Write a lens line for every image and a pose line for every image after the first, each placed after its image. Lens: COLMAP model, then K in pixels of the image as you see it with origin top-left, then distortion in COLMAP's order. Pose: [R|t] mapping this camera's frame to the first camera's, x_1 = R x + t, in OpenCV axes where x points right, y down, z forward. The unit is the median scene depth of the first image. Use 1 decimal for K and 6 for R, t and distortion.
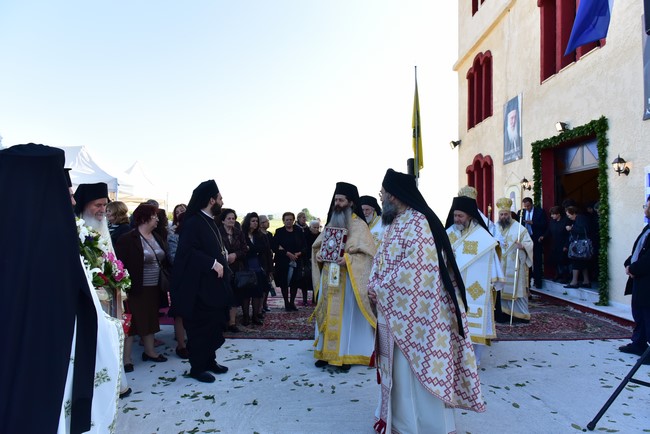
lens RADIAL K [[443.3, 0, 325.0], [0, 443.3, 217.0], [0, 0, 1]] dist [-0.007230, 0.004208]
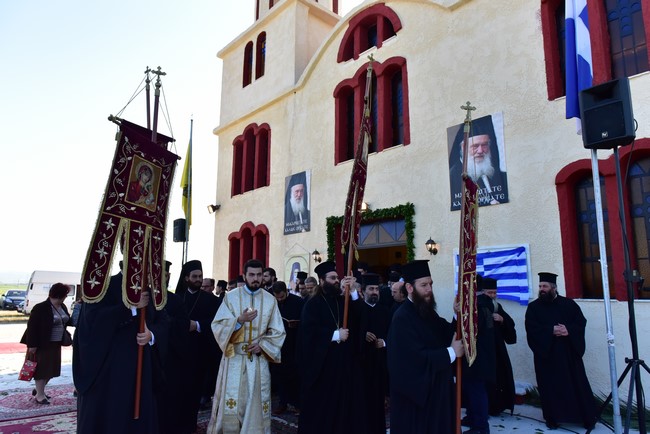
lens RADIAL K [[443.3, 0, 325.0], [0, 443.3, 217.0], [0, 0, 1]] dist [-0.007230, 0.004208]
pose [[0.754582, 0.113295, 0.646352, -0.191539], [-0.016124, 0.987887, -0.154337, -0.004595], [-0.656008, 0.106038, 0.747268, 0.184704]]
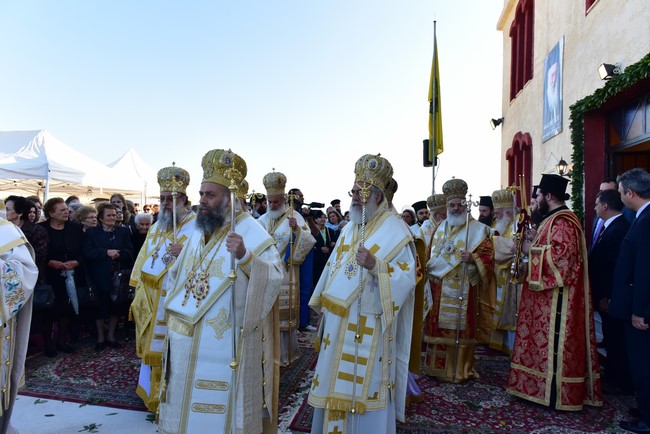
lens RADIAL K [[443.3, 0, 325.0], [0, 443.3, 217.0], [0, 0, 1]] dist [-0.007230, 0.004208]
pose [[0.981894, 0.016008, -0.188753, 0.202846], [-0.015009, 0.999865, 0.006721, 0.001324], [0.188835, -0.003766, 0.982002, 0.241058]]
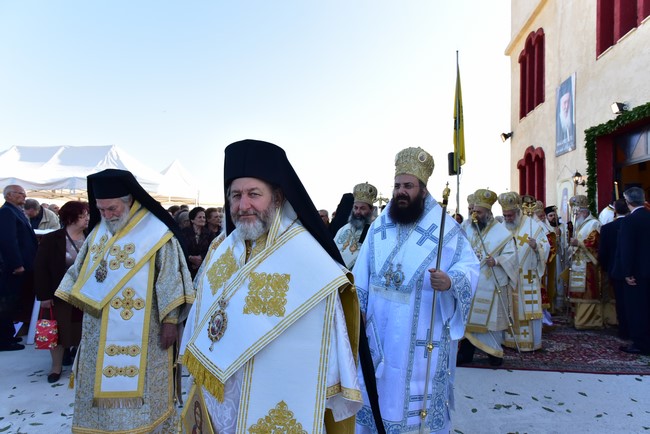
lens RADIAL K [[443.3, 0, 325.0], [0, 443.3, 217.0], [0, 0, 1]] dist [-0.007230, 0.004208]
pose [[0.988862, 0.004722, -0.148760, 0.089005], [-0.004913, 0.999988, -0.000917, 0.002073], [0.148753, 0.001637, 0.988873, 0.078855]]
